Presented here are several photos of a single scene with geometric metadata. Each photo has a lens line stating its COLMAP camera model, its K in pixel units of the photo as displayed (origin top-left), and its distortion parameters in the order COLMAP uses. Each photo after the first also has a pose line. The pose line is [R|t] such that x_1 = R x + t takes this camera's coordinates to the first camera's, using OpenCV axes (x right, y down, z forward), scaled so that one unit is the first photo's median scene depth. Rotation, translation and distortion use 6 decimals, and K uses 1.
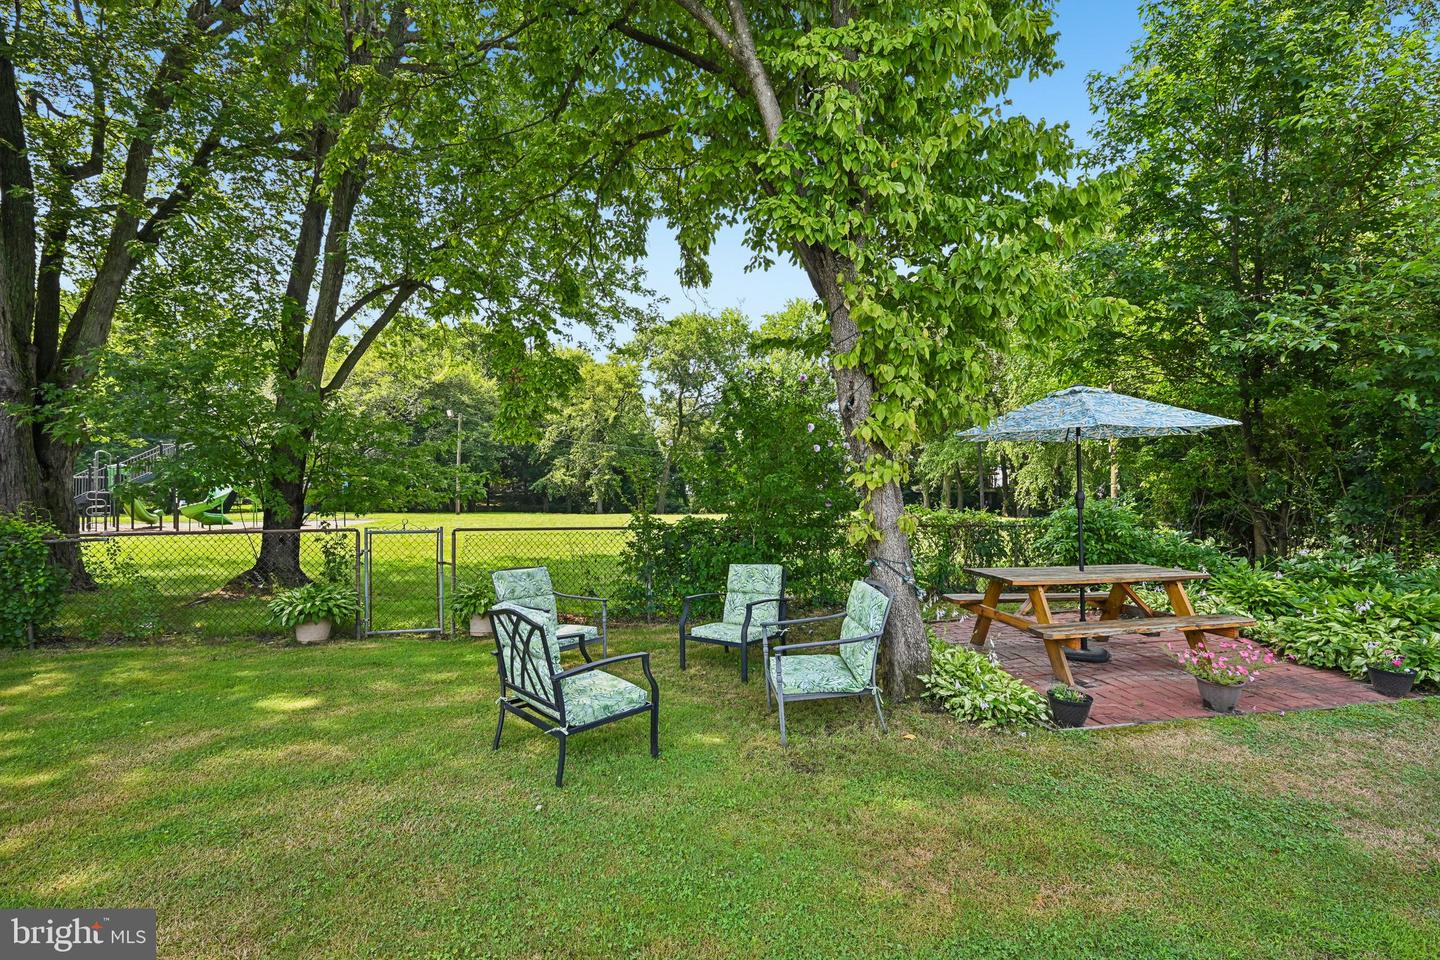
lens RADIAL K [[640.1, 0, 715.6], [0, 640.1, 481.8], [0, 0, 1]] dist [-0.002601, 0.000878]
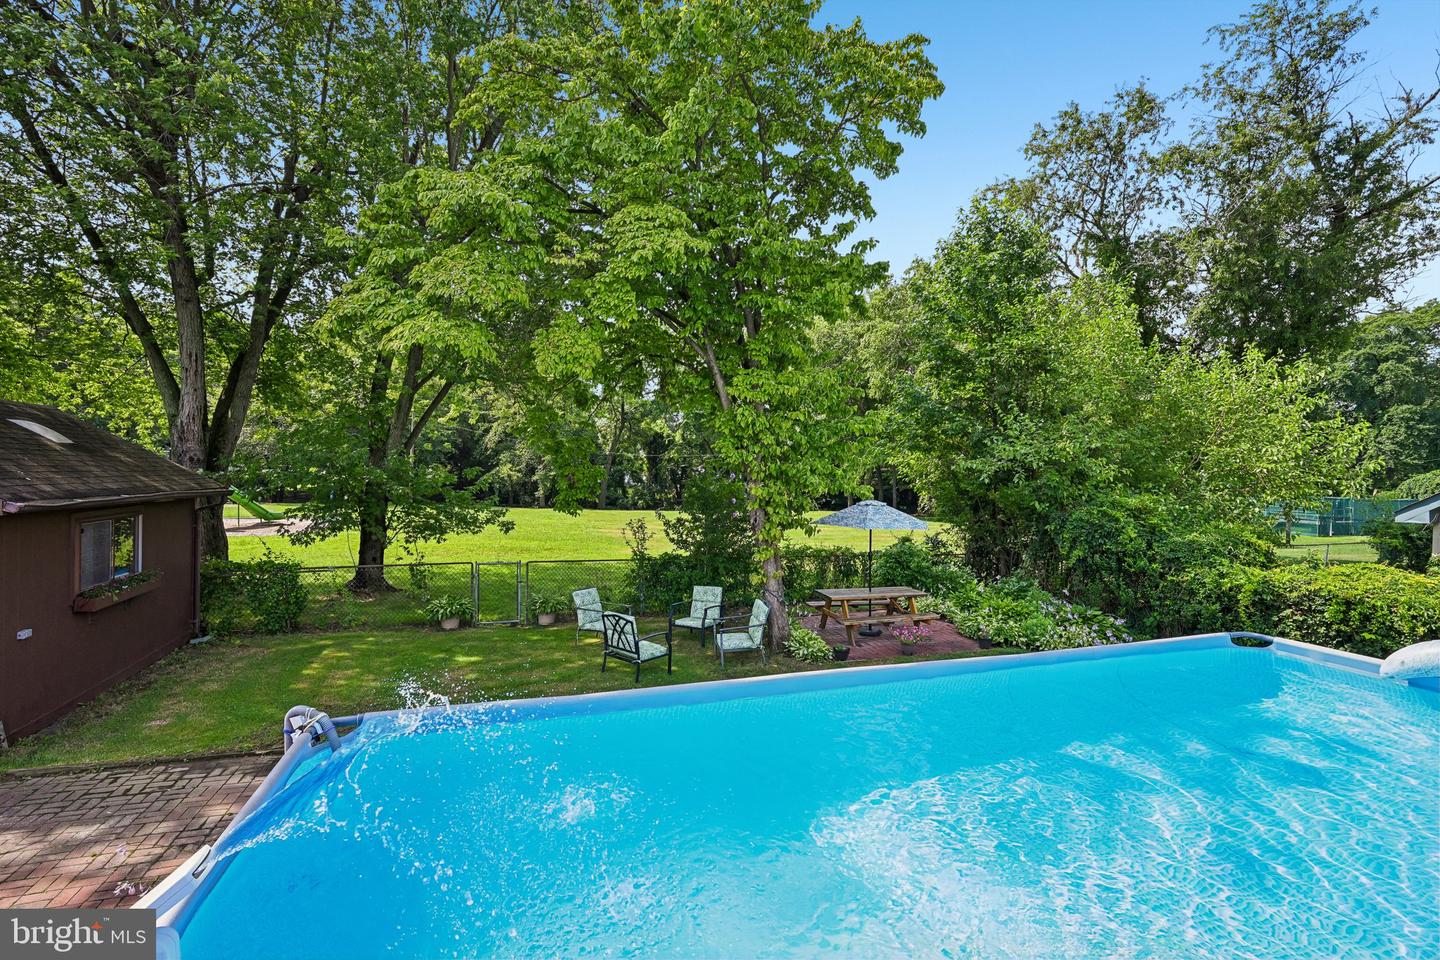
lens RADIAL K [[640.1, 0, 713.2], [0, 640.1, 482.4], [0, 0, 1]] dist [-0.002601, 0.000878]
pose [[0.995218, 0.015440, 0.096453, -0.123881], [-0.017400, 0.999658, 0.019516, -0.242242], [-0.096119, -0.021101, 0.995146, -0.984205]]
